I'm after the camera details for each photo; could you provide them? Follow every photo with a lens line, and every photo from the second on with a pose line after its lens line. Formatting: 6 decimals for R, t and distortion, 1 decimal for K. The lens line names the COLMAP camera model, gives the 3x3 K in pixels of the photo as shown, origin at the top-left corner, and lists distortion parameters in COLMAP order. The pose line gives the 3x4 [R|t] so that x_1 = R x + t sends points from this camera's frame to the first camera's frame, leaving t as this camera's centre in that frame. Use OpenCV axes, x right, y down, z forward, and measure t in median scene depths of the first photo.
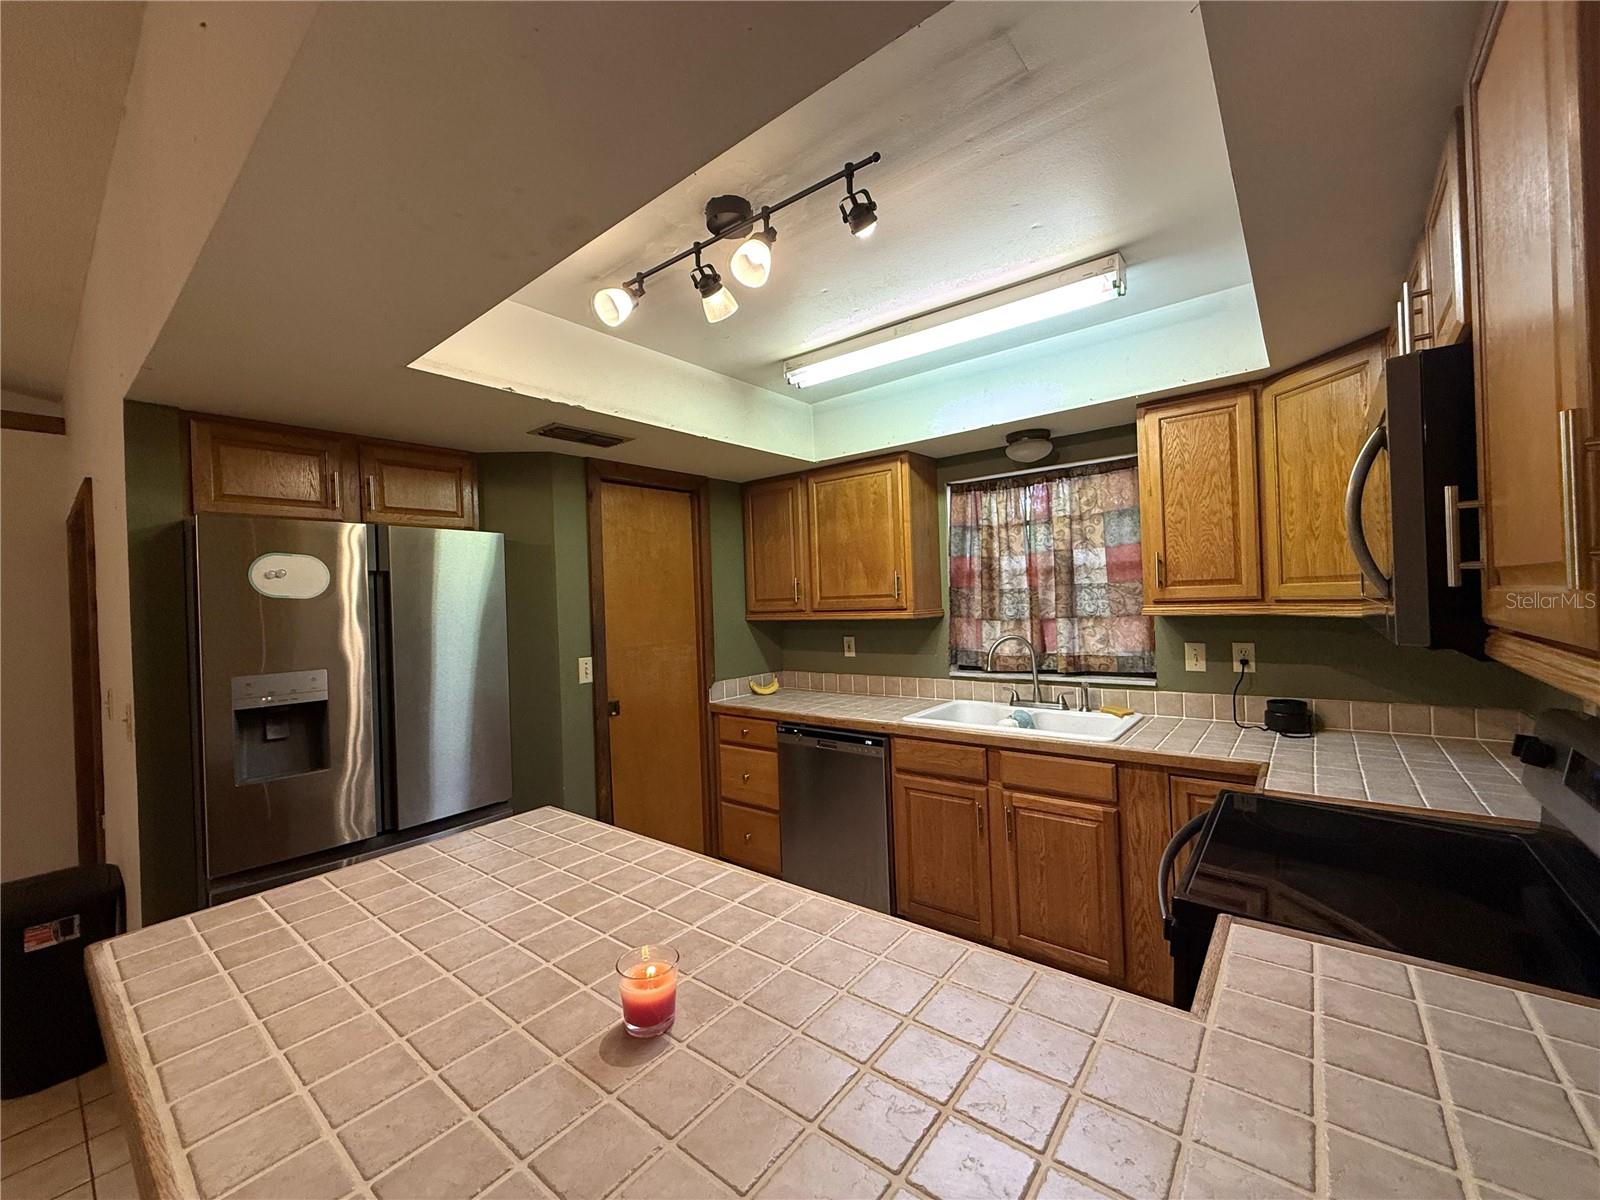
lens RADIAL K [[642.2, 0, 795.8], [0, 642.2, 599.0], [0, 0, 1]] dist [0.000158, -0.000020]
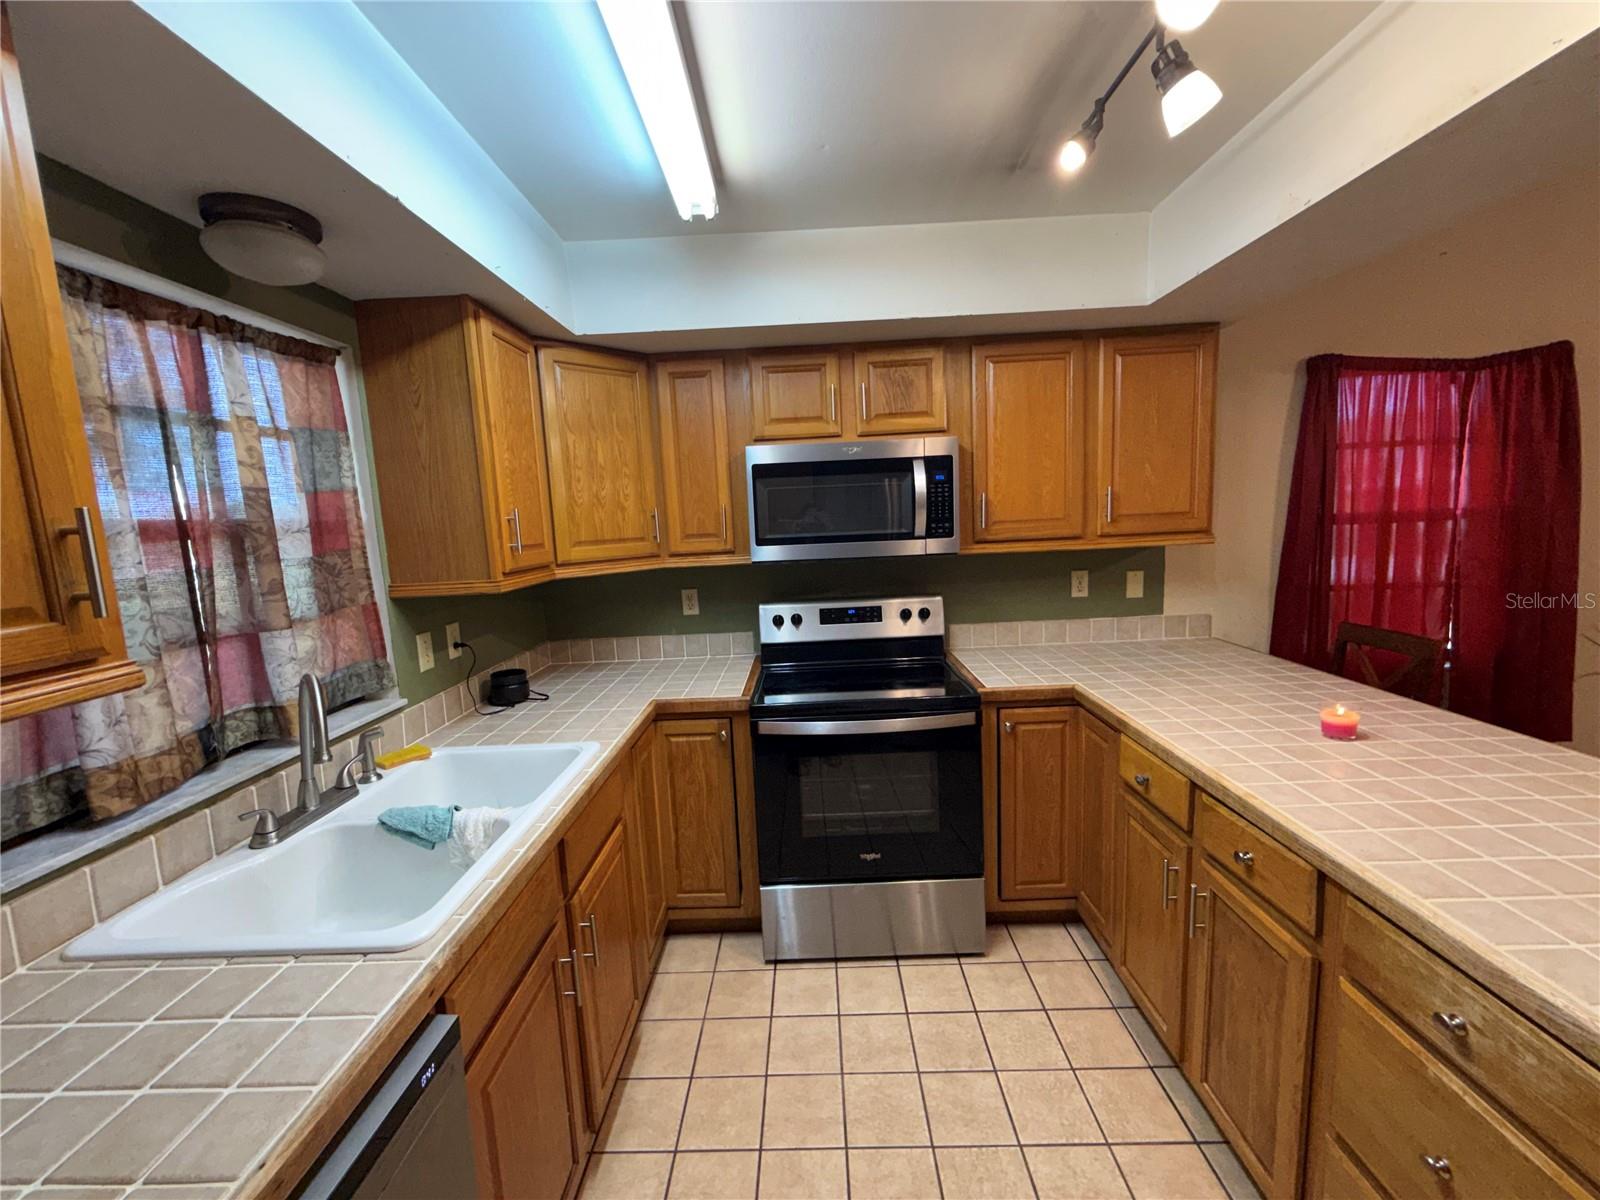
lens RADIAL K [[642.2, 0, 795.8], [0, 642.2, 599.0], [0, 0, 1]] dist [0.000158, -0.000020]
pose [[-0.607798, -0.036928, 0.793233, -0.299959], [0.071728, 0.992282, 0.101155, -0.020380], [-0.790846, 0.118379, -0.600458, 1.363376]]
